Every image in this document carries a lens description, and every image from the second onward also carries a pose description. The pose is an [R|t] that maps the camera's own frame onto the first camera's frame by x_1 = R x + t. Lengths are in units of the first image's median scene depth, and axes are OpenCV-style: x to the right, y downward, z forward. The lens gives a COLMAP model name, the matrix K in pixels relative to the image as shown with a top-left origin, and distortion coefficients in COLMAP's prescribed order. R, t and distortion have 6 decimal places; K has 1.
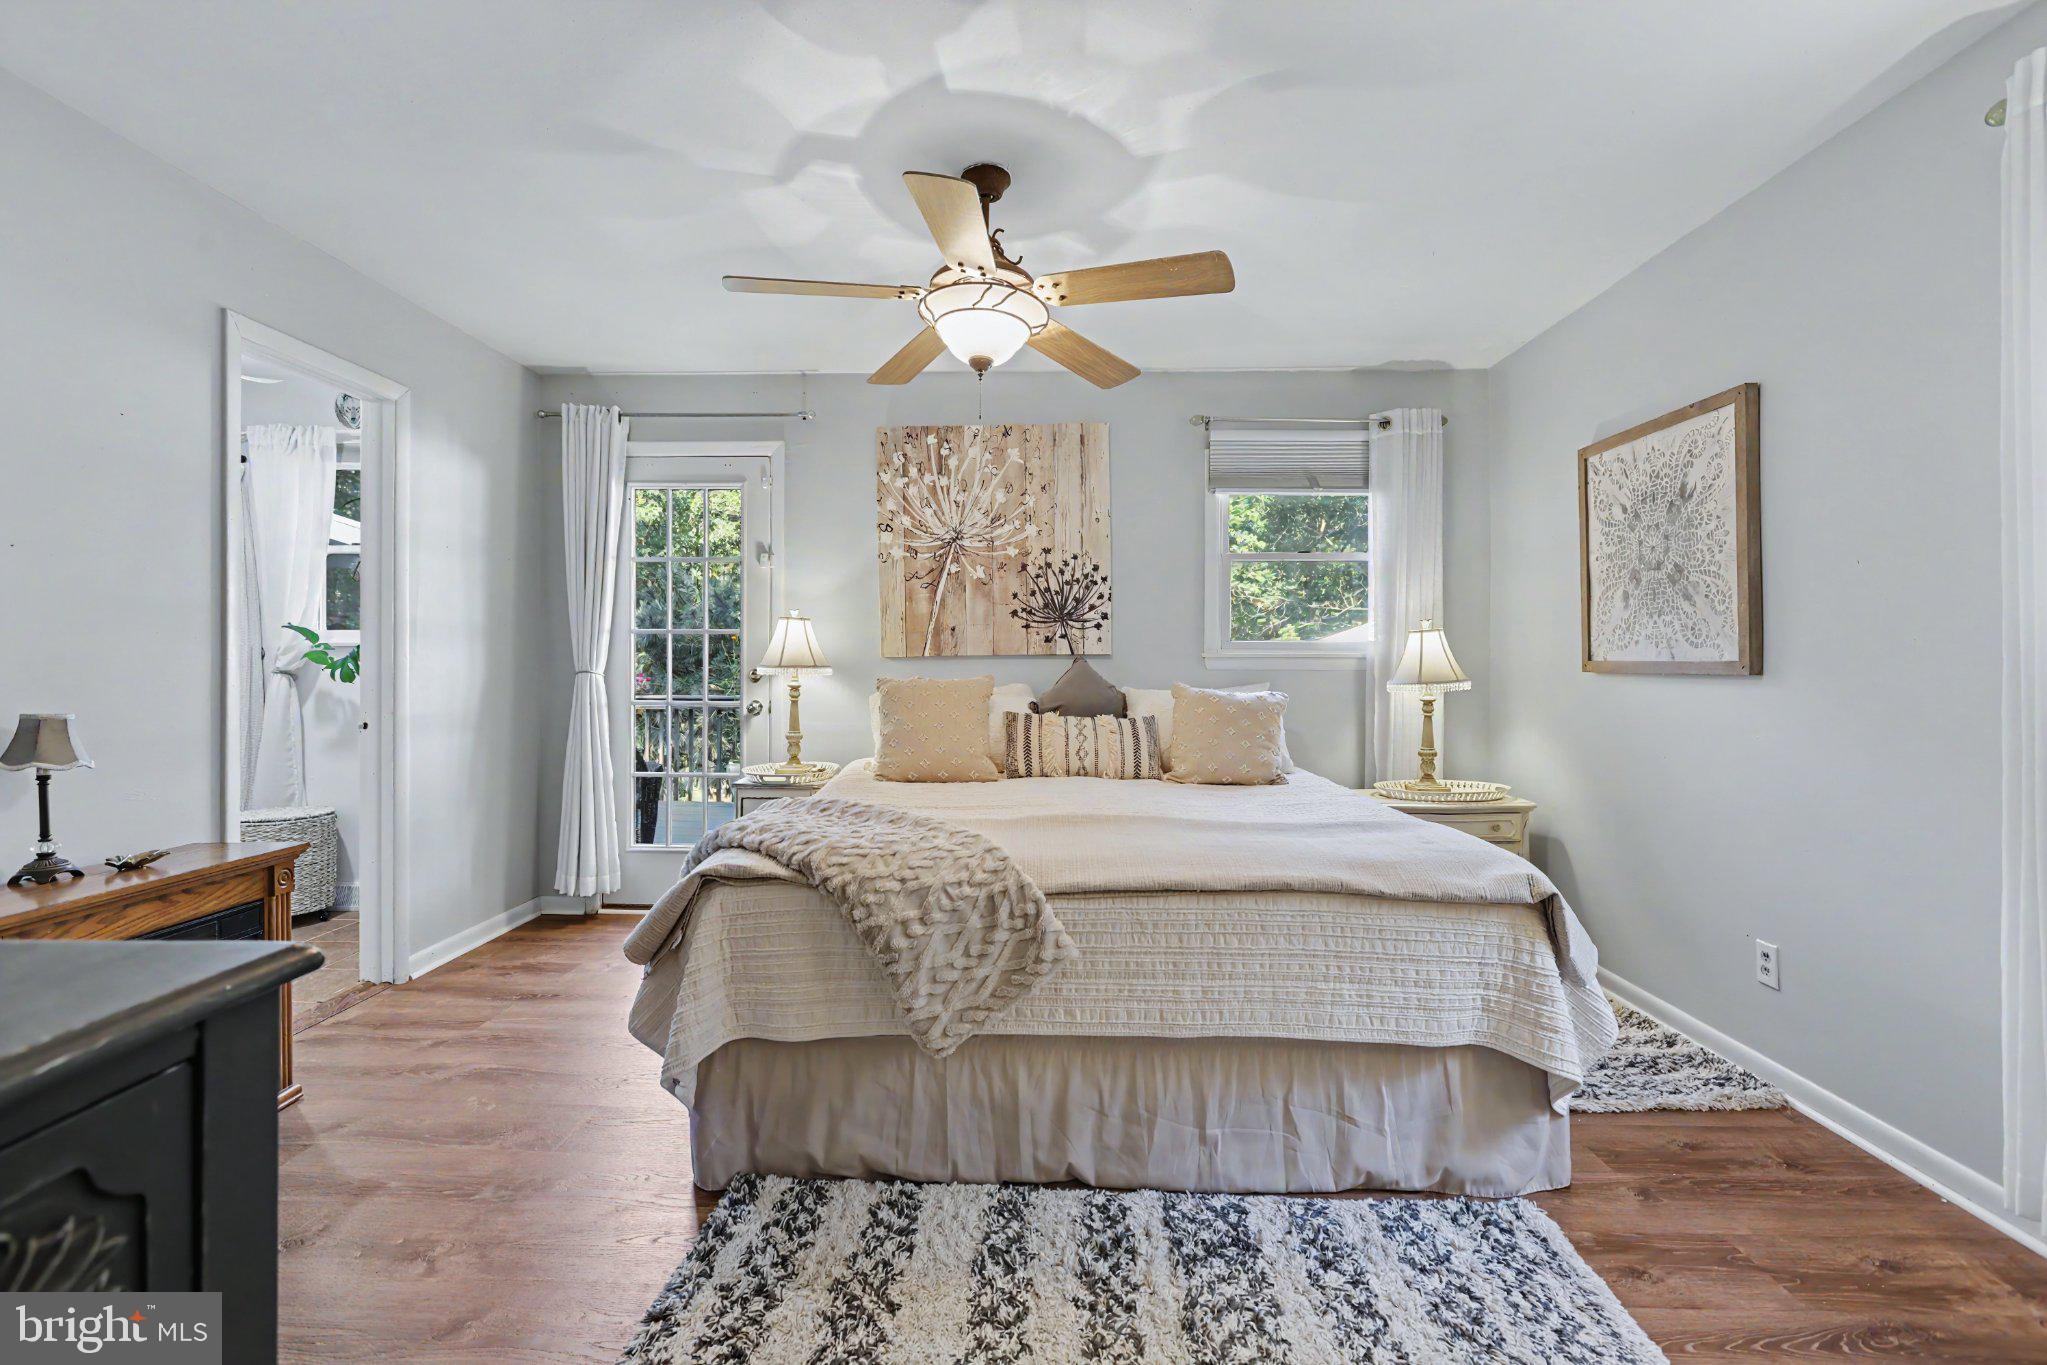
lens RADIAL K [[983.0, 0, 1026.6], [0, 983.0, 670.9], [0, 0, 1]] dist [0.001831, 0.000267]
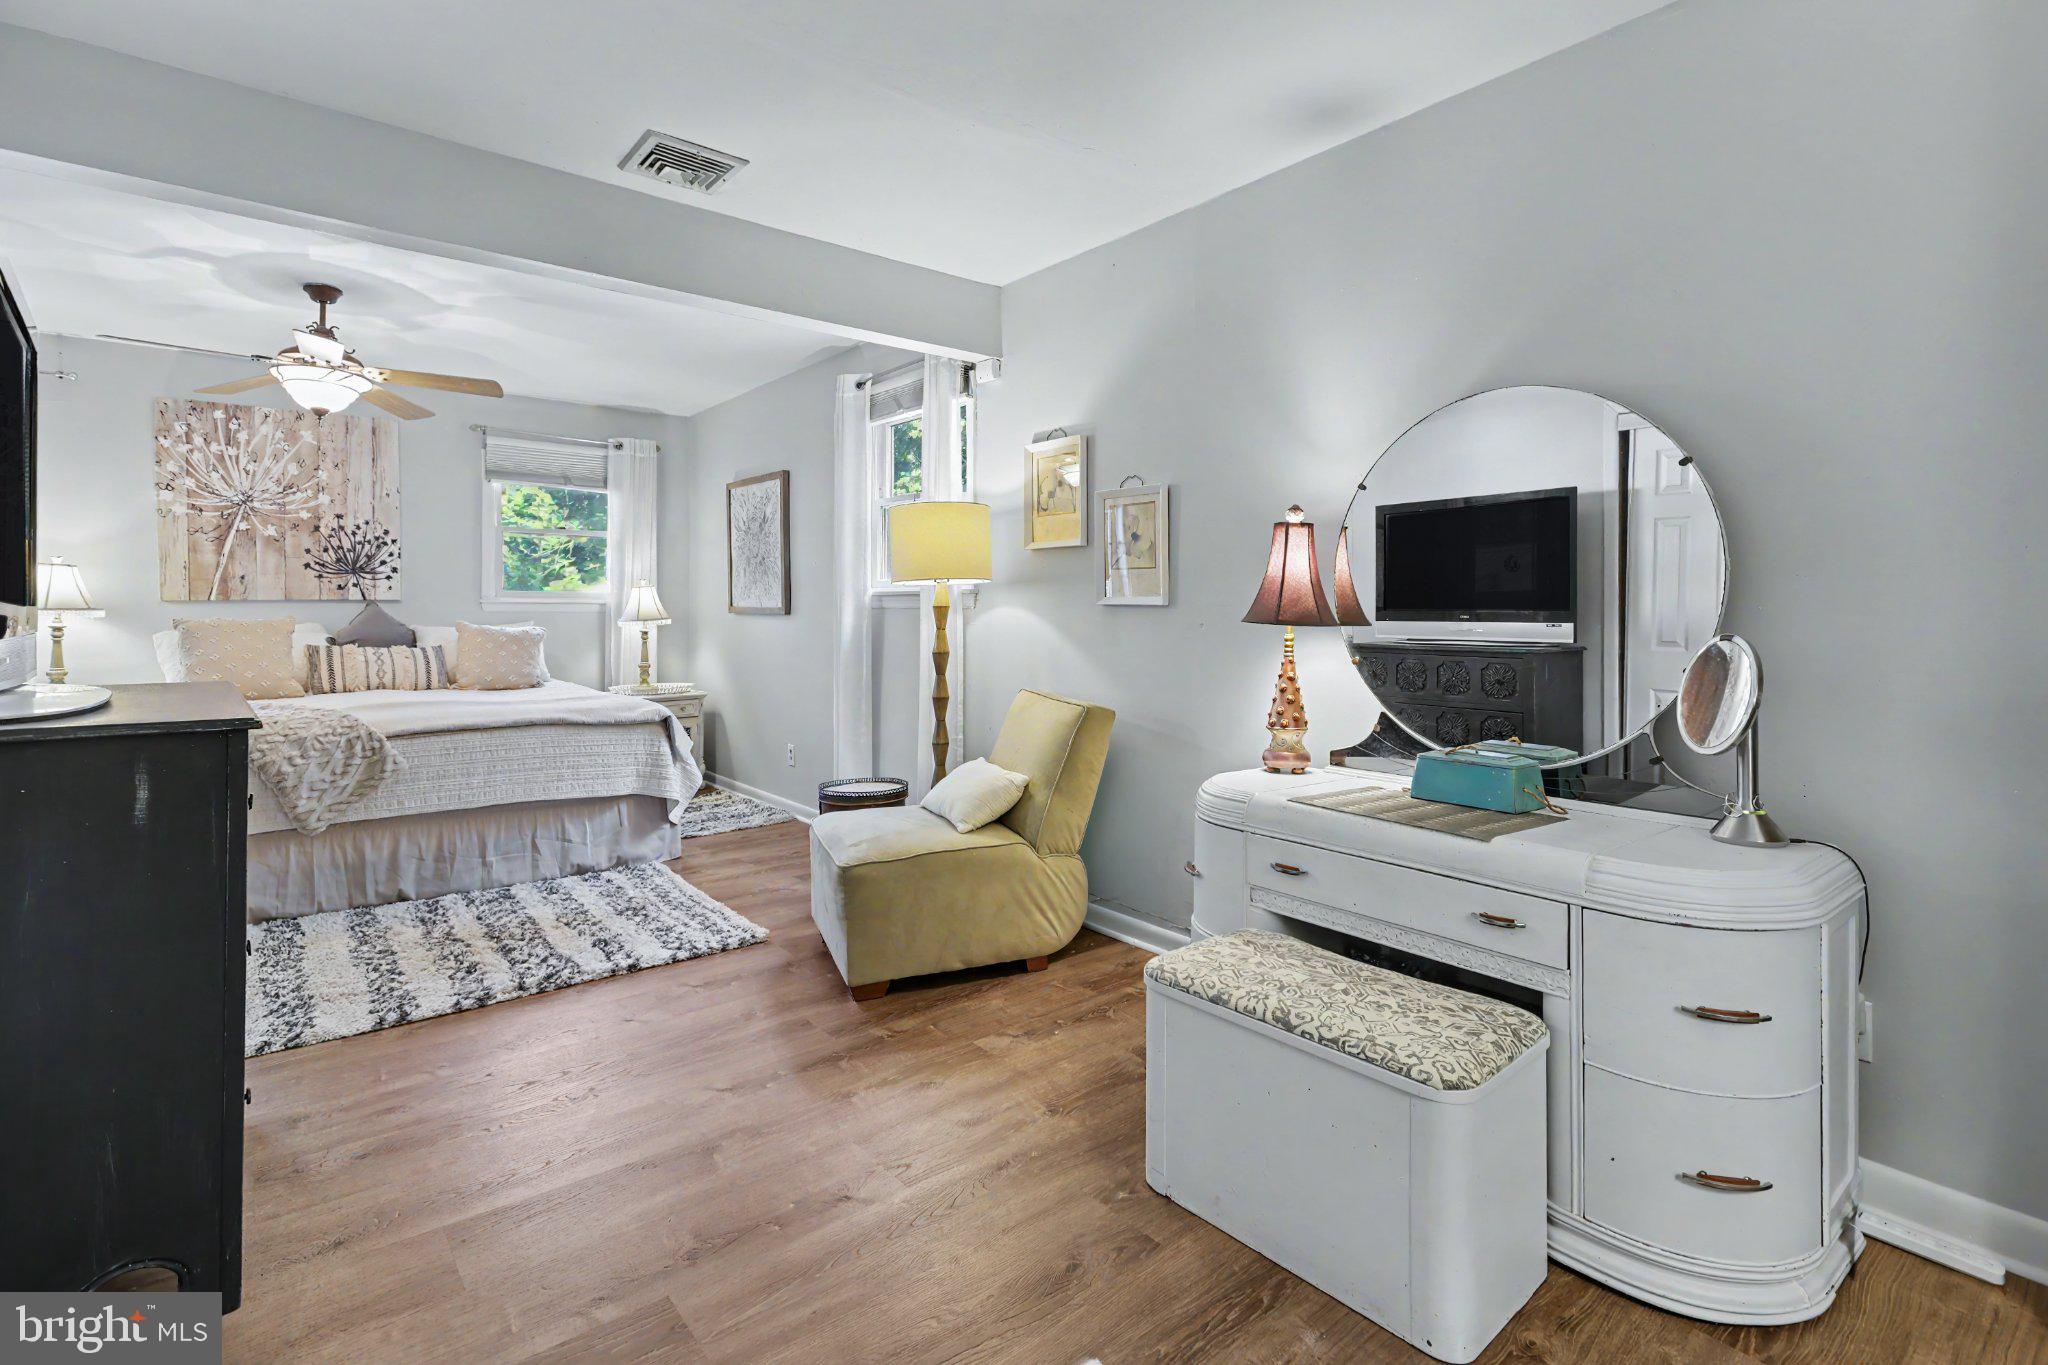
lens RADIAL K [[983.5, 0, 1024.7], [0, 983.5, 610.7], [0, 0, 1]] dist [0.001831, 0.000267]
pose [[0.772828, 0.000007, 0.634616, -0.123451], [0.001713, 0.999996, -0.002097, 0.001932], [-0.634613, 0.002708, 0.772825, -0.634273]]
